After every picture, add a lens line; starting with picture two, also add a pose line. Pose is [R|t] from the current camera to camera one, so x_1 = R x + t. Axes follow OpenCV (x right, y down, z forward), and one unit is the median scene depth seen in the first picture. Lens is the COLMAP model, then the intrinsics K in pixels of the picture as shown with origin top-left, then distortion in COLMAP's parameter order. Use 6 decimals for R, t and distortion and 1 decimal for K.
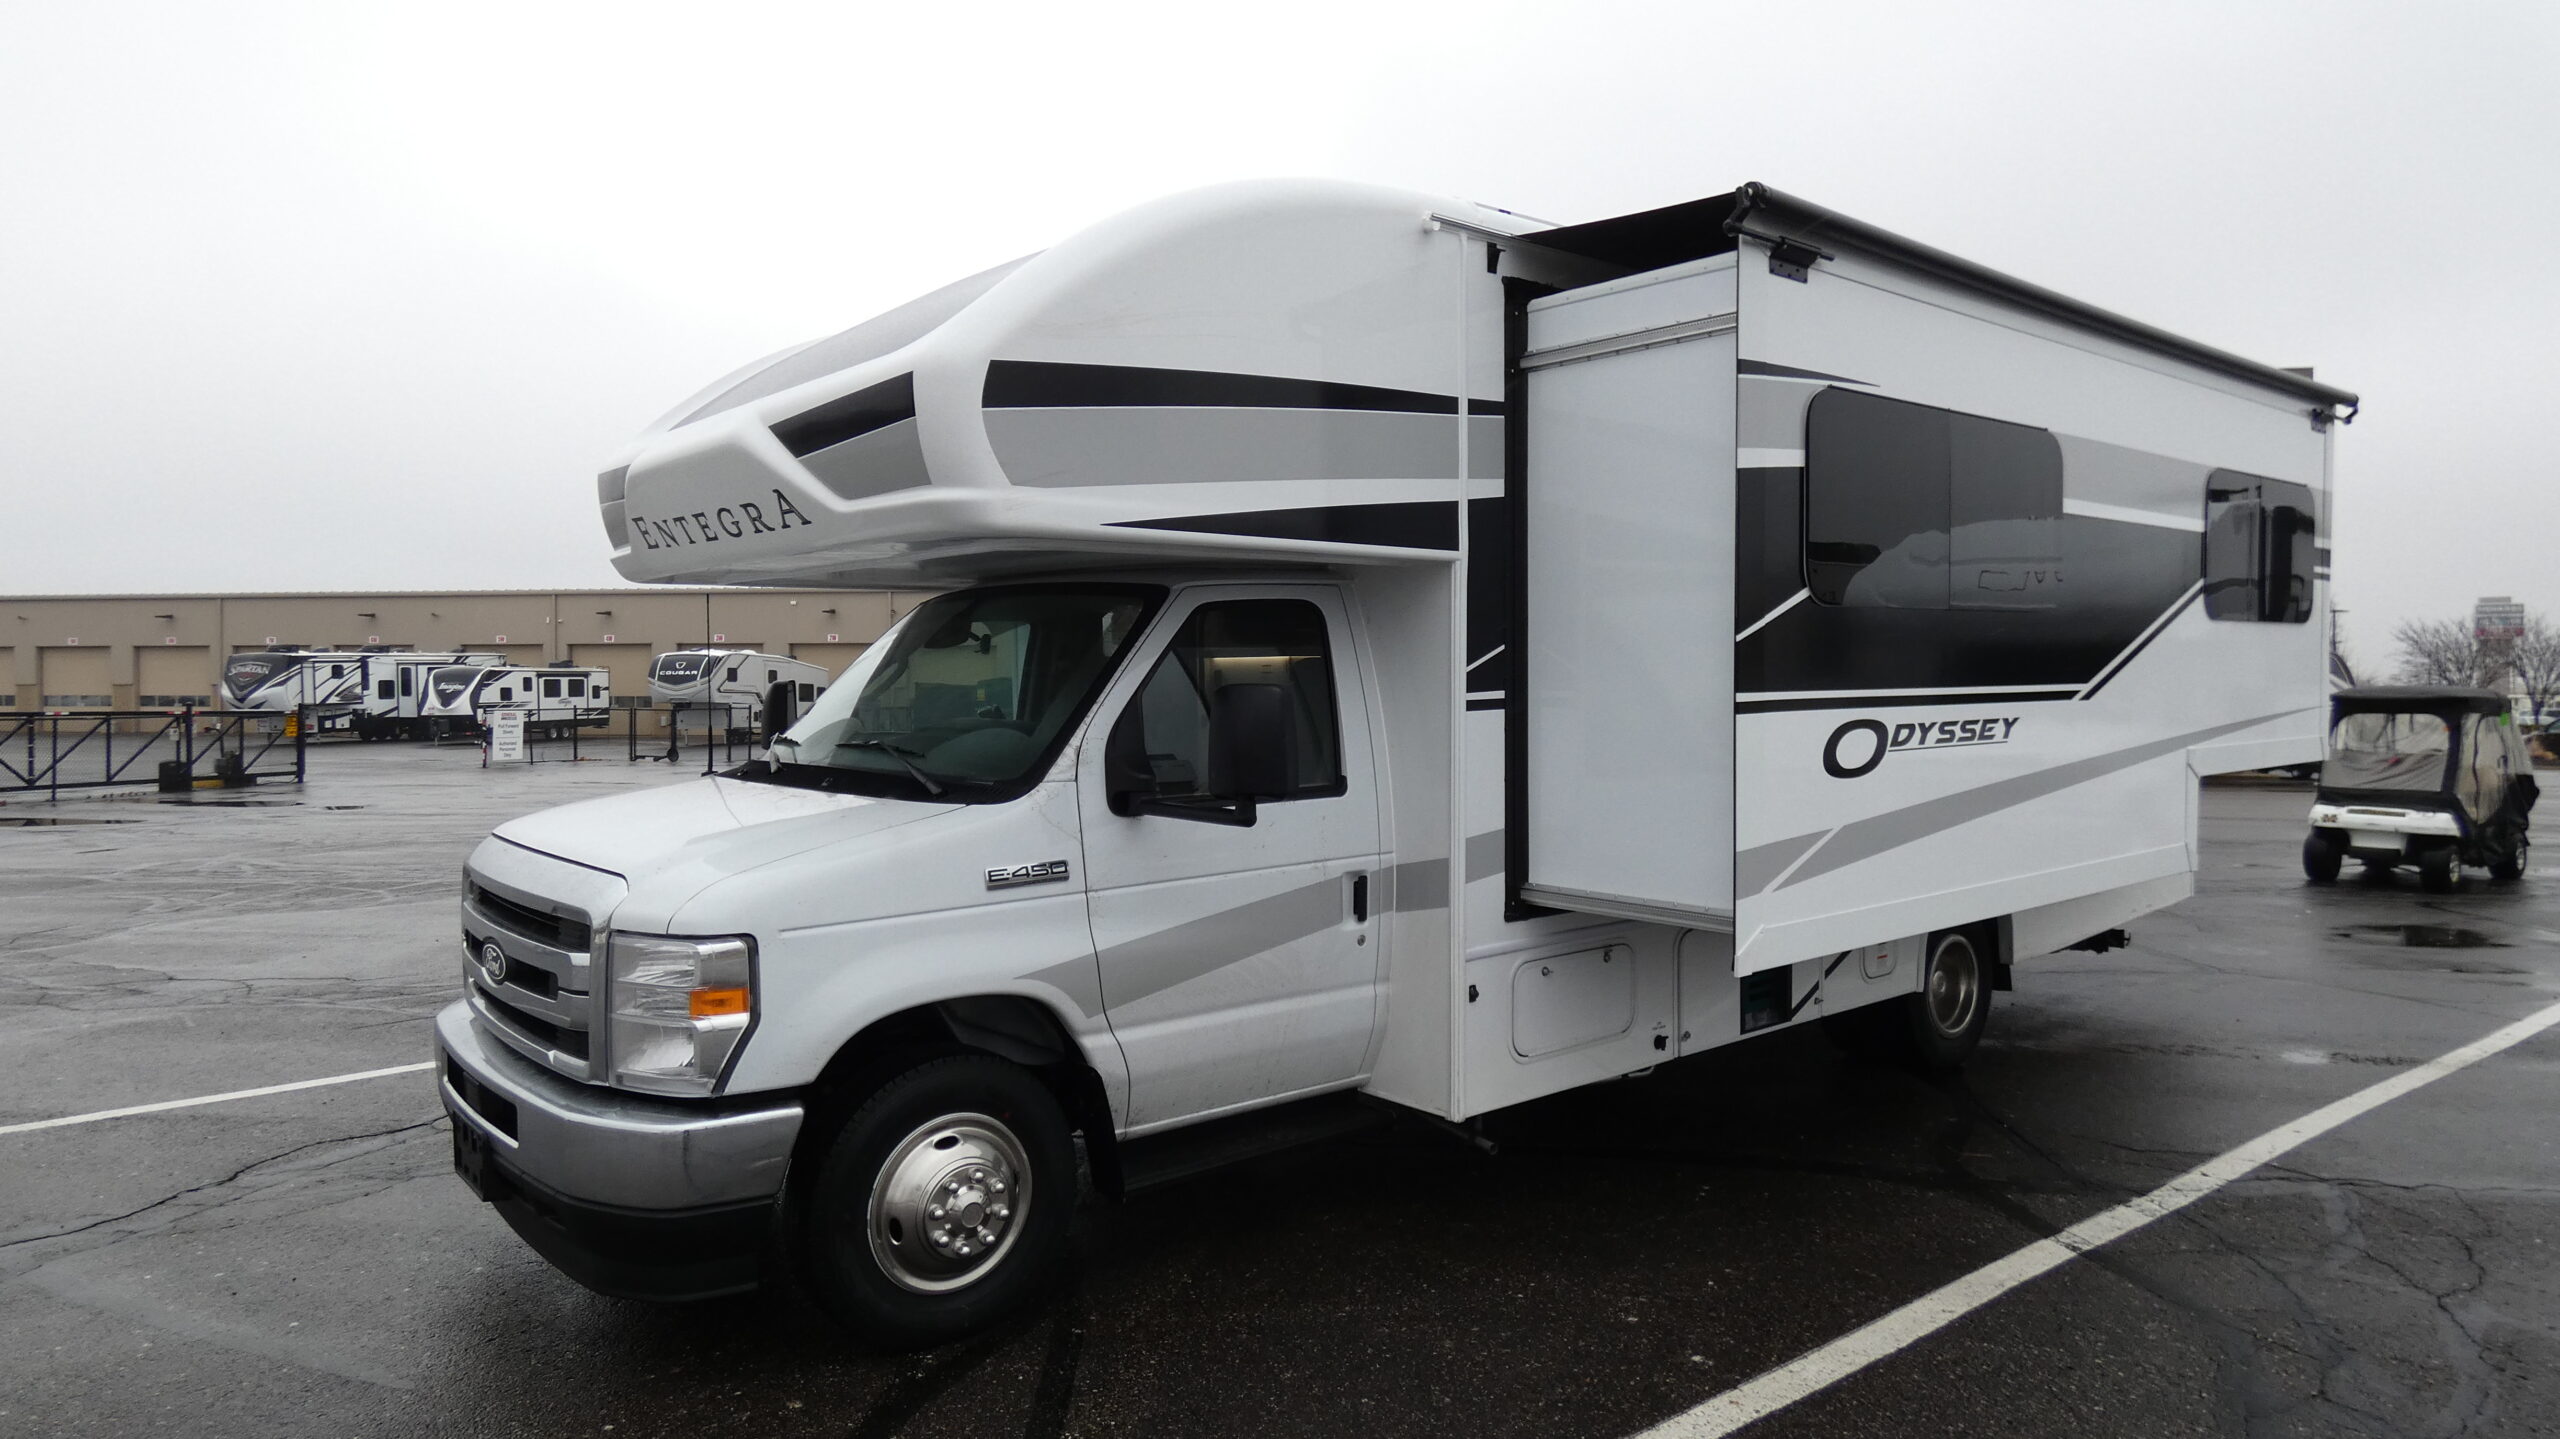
lens RADIAL K [[1536.0, 0, 1280.0], [0, 1536.0, 719.5], [0, 0, 1]] dist [-0.001602, -0.001267]
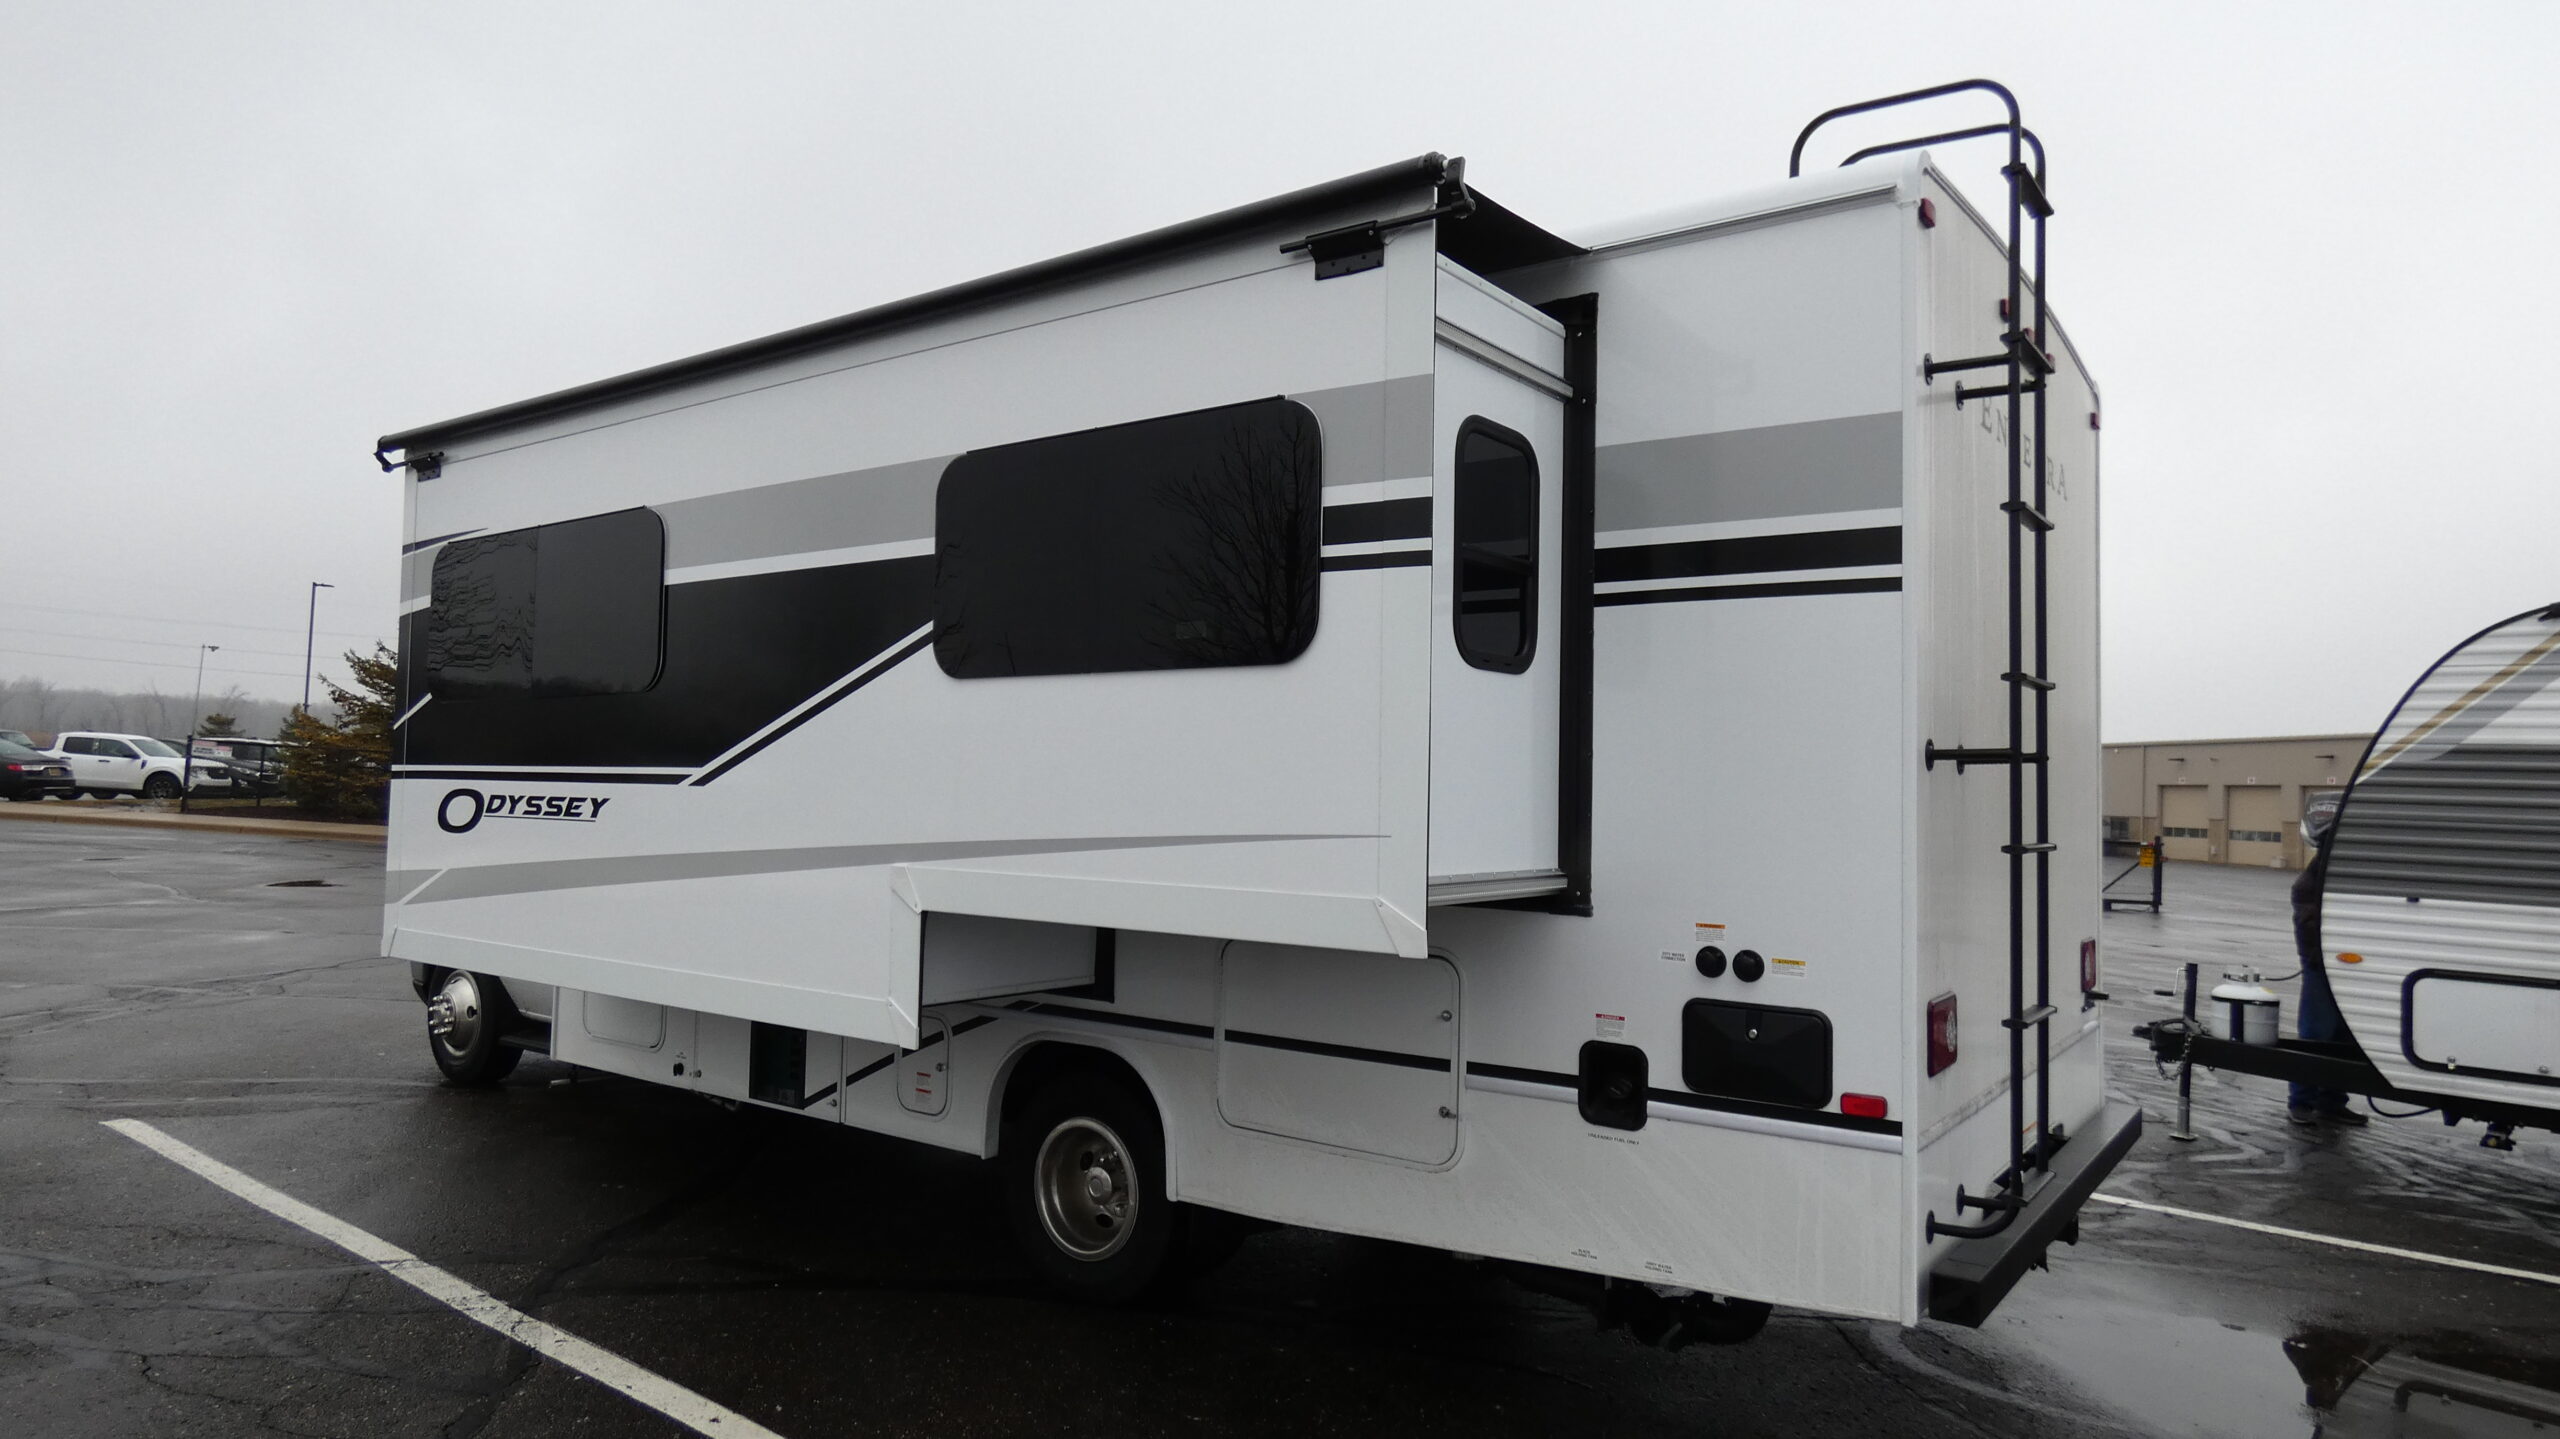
lens RADIAL K [[1536.0, 0, 1280.0], [0, 1536.0, 719.5], [0, 0, 1]] dist [-0.001602, -0.001267]
pose [[0.229947, -0.037422, -0.972483, 1.628200], [-0.053908, 0.997236, -0.051121, -0.026376], [0.971709, 0.064180, 0.227294, 1.243834]]
